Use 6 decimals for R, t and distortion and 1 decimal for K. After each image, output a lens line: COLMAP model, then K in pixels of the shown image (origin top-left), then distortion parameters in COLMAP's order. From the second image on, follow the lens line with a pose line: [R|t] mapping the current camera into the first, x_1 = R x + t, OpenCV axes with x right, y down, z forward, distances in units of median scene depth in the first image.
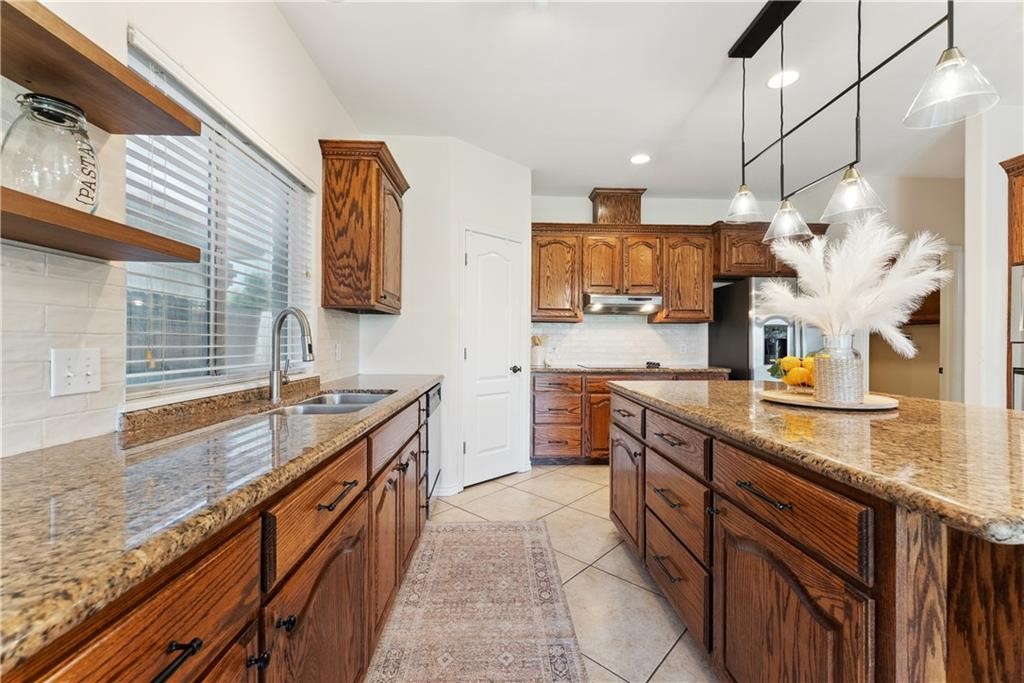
lens RADIAL K [[412.5, 0, 512.9], [0, 412.5, 337.5], [0, 0, 1]] dist [-0.000298, -0.000080]
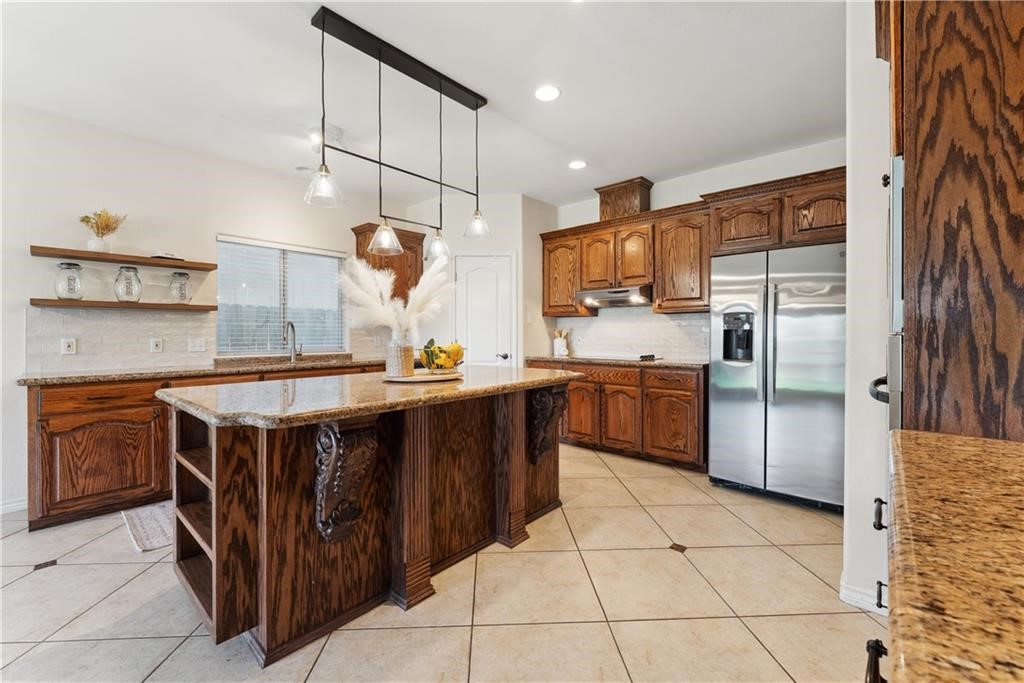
lens RADIAL K [[415.4, 0, 509.4], [0, 415.4, 333.2], [0, 0, 1]] dist [-0.001011, 0.000200]
pose [[0.715199, -0.006728, -0.698888, 0.888036], [0.012838, 0.999911, 0.003512, 0.001295], [0.698803, -0.011484, 0.715222, 0.094451]]
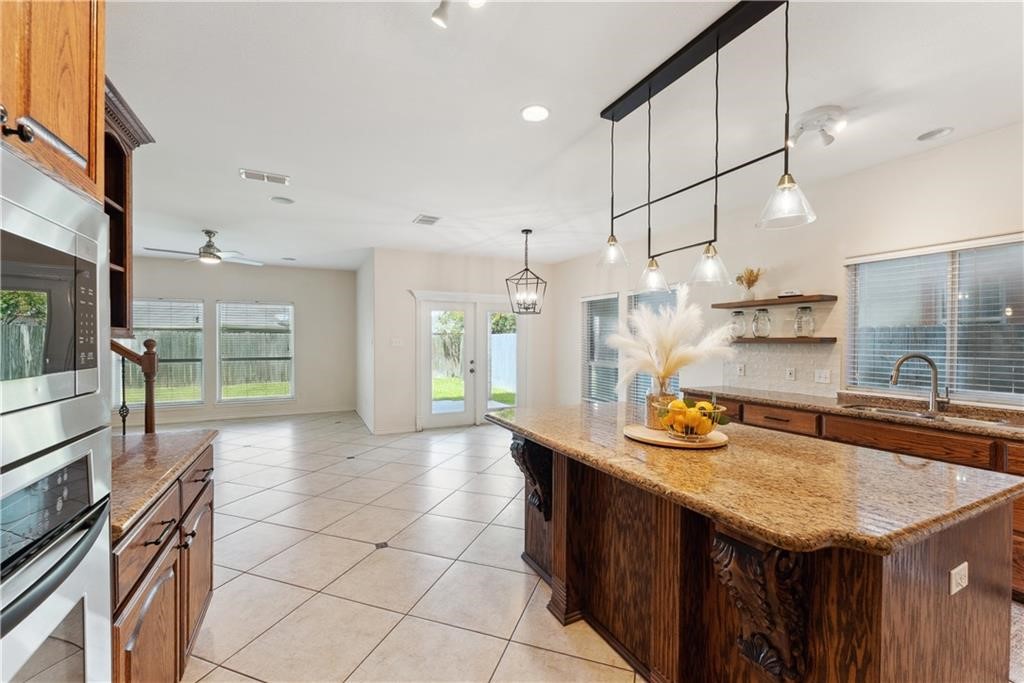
lens RADIAL K [[422.2, 0, 512.0], [0, 422.2, 341.5], [0, 0, 1]] dist [-0.007513, -0.000150]
pose [[-0.914834, -0.009229, -0.403724, 0.750281], [-0.005595, 0.999933, -0.010180, -0.043715], [0.403791, -0.007054, -0.914824, 0.869379]]
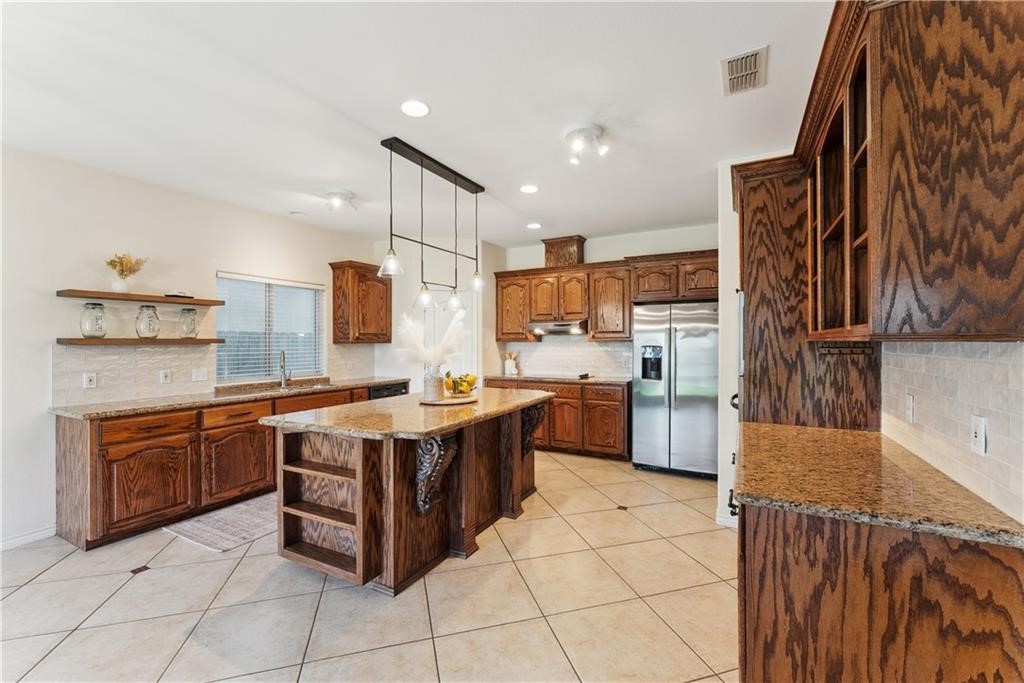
lens RADIAL K [[422.6, 0, 512.0], [0, 422.6, 341.5], [0, 0, 1]] dist [-0.000493, -0.000233]
pose [[0.859351, -0.008269, -0.511319, 0.908224], [0.013109, 0.999897, 0.005863, -0.055707], [0.511217, -0.011741, 0.859371, -0.228273]]
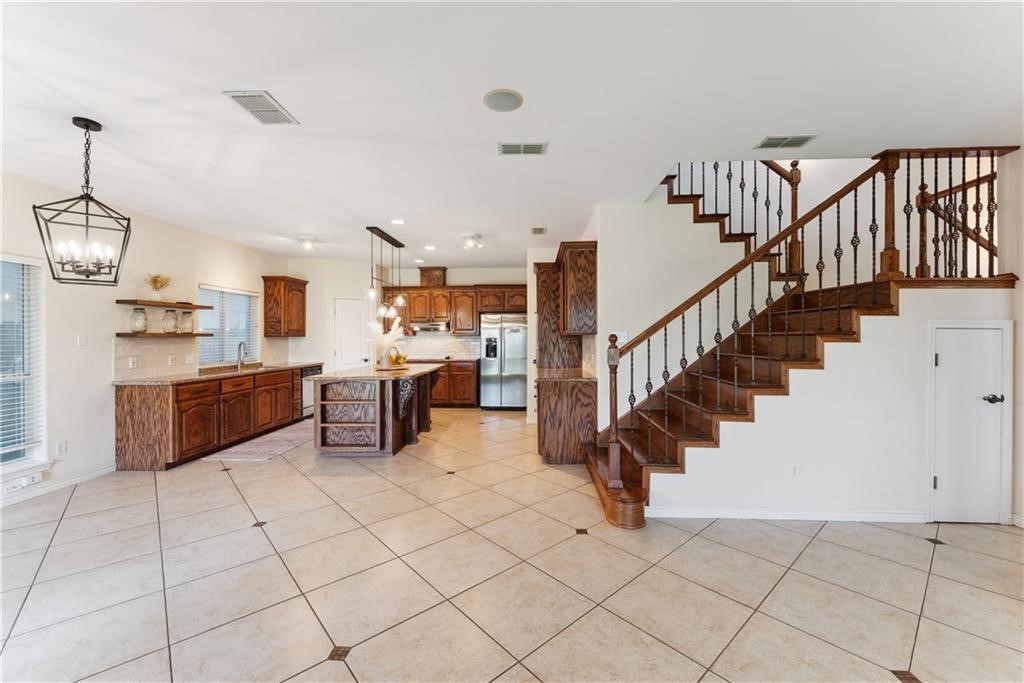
lens RADIAL K [[412.5, 0, 512.9], [0, 412.5, 337.5], [0, 0, 1]] dist [-0.000298, -0.000080]
pose [[0.995769, -0.008813, -0.091468, 0.928475], [0.010119, 0.999853, 0.013833, -0.060621], [0.091332, -0.014700, 0.995712, -1.017455]]
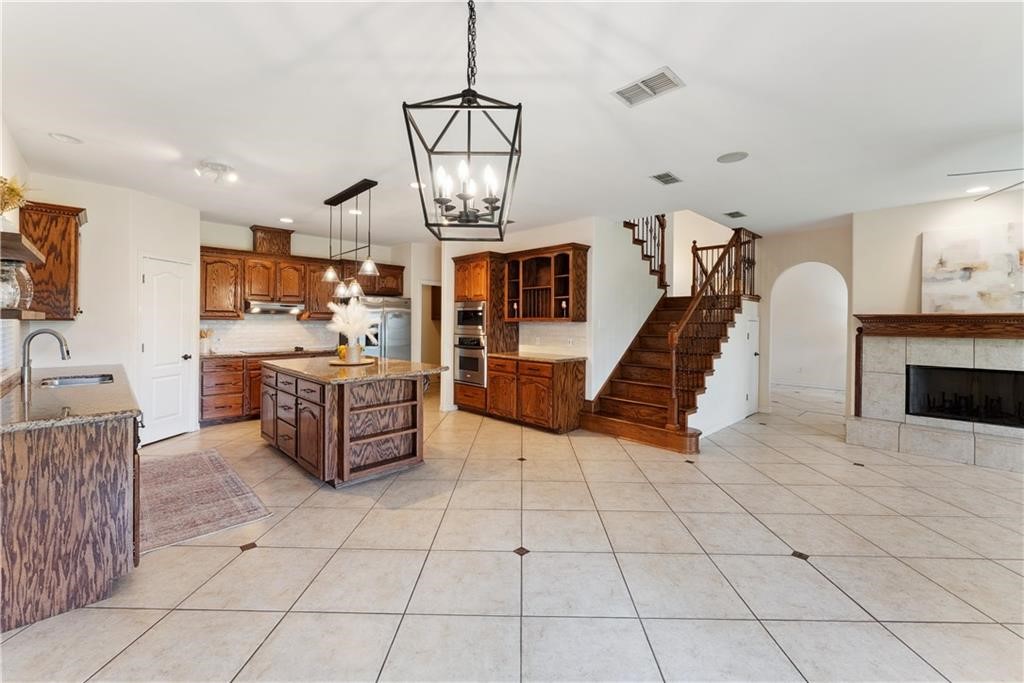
lens RADIAL K [[420.1, 0, 514.0], [0, 420.1, 321.8], [0, 0, 1]] dist [-0.000832, -0.000141]
pose [[0.743154, -0.001617, 0.669119, -0.115615], [-0.008964, 0.999883, 0.012372, -0.065816], [-0.669060, -0.015193, 0.743053, -0.748619]]
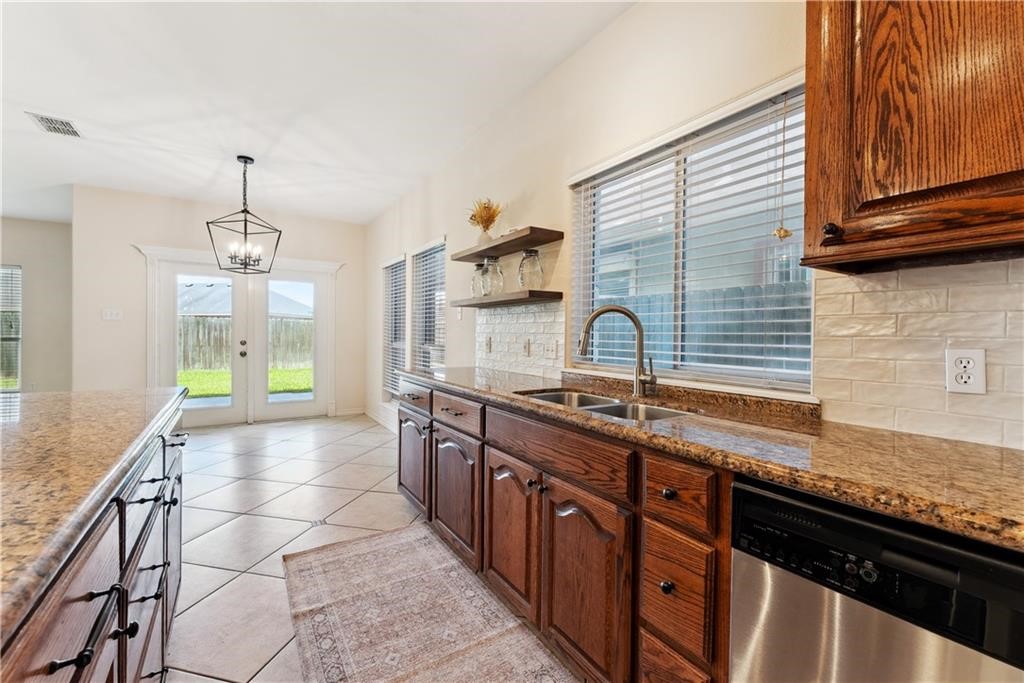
lens RADIAL K [[422.2, 0, 512.0], [0, 422.2, 341.5], [0, 0, 1]] dist [-0.007513, -0.000150]
pose [[-0.860733, -0.005345, -0.509029, 0.104081], [-0.009361, 0.999942, 0.005329, 0.007176], [0.508971, 0.009352, -0.860733, 0.823421]]
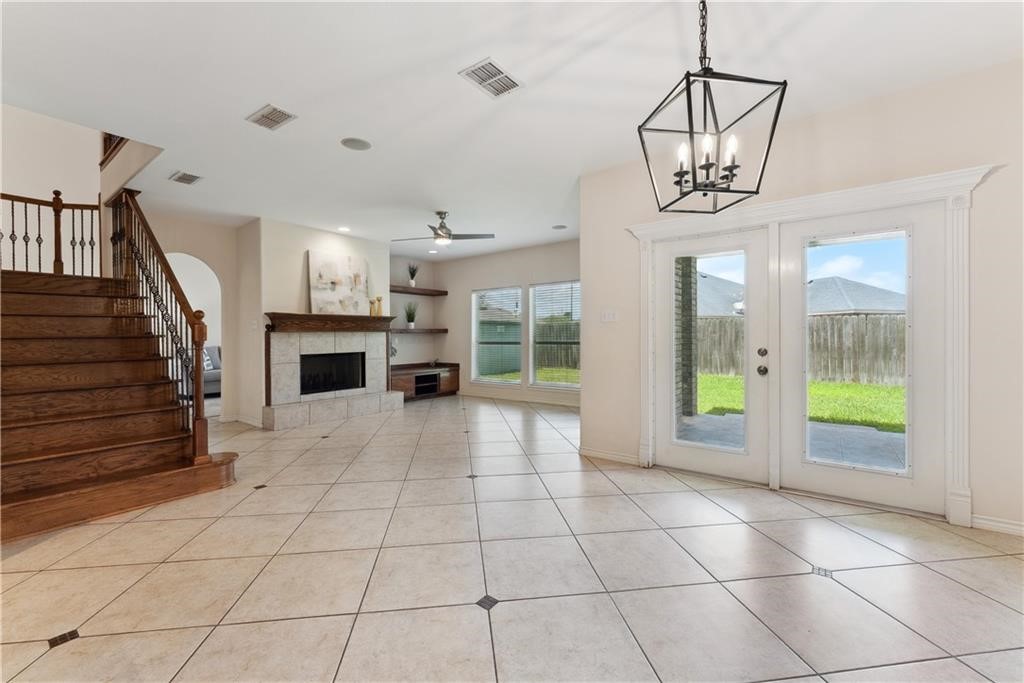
lens RADIAL K [[421.1, 0, 511.1], [0, 421.1, 338.2], [0, 0, 1]] dist [-0.000838, -0.000003]
pose [[-0.772467, -0.005907, 0.635027, 0.011270], [-0.004805, 0.999982, 0.003457, -0.001375], [-0.635037, -0.000381, -0.772482, 0.115969]]
